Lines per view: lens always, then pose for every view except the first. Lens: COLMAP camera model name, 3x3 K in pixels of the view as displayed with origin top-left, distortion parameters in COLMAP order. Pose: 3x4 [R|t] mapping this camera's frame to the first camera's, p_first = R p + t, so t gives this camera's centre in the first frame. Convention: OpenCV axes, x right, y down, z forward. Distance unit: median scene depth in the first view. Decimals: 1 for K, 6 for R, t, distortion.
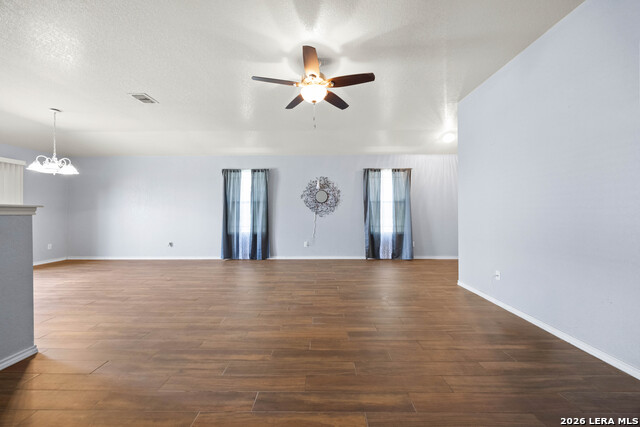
lens RADIAL K [[245.7, 0, 318.7], [0, 245.7, 213.3], [0, 0, 1]] dist [-0.000885, -0.000185]
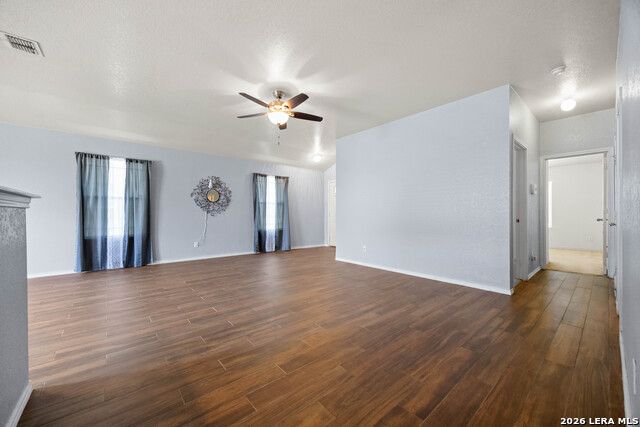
lens RADIAL K [[248.9, 0, 319.5], [0, 248.9, 216.4], [0, 0, 1]] dist [0.001737, -0.000259]
pose [[0.752301, -0.002318, 0.658816, -0.338005], [-0.002898, 0.999972, 0.006828, 0.007929], [-0.658814, -0.007045, 0.752273, -0.055597]]
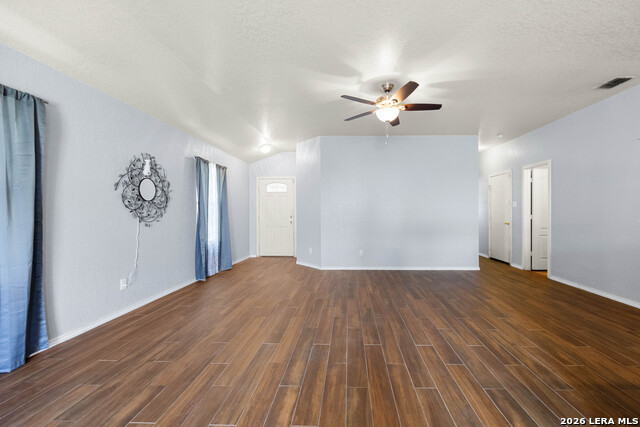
lens RADIAL K [[260.1, 0, 339.3], [0, 260.1, 217.5], [0, 0, 1]] dist [-0.002821, 0.001300]
pose [[0.006038, -0.016413, 0.999847, -0.580183], [0.001480, 0.999864, 0.016404, -0.014744], [-0.999981, 0.001381, 0.006062, 0.575164]]
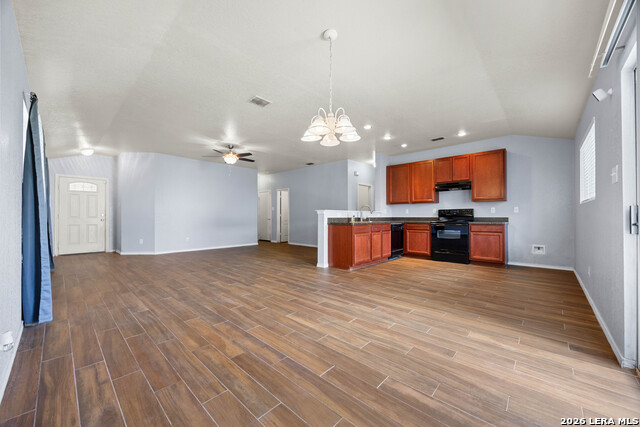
lens RADIAL K [[248.9, 0, 317.2], [0, 248.9, 215.5], [0, 0, 1]] dist [0.001737, -0.000259]
pose [[-0.742538, 0.006450, 0.669773, -1.001524], [0.003637, 0.999978, -0.005598, 0.013335], [-0.669794, -0.001720, -0.742545, 1.016172]]
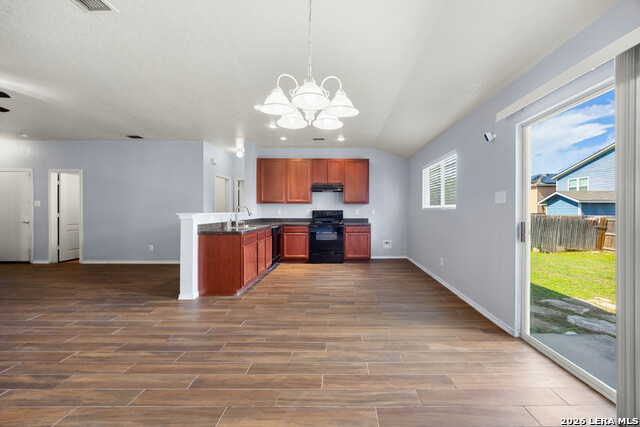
lens RADIAL K [[260.1, 0, 343.4], [0, 260.1, 208.5], [0, 0, 1]] dist [-0.002821, 0.001300]
pose [[-0.999693, 0.001937, -0.024703, -0.770648], [0.002068, 0.999984, -0.005272, -0.018583], [0.024693, -0.005322, -0.999681, 0.973701]]
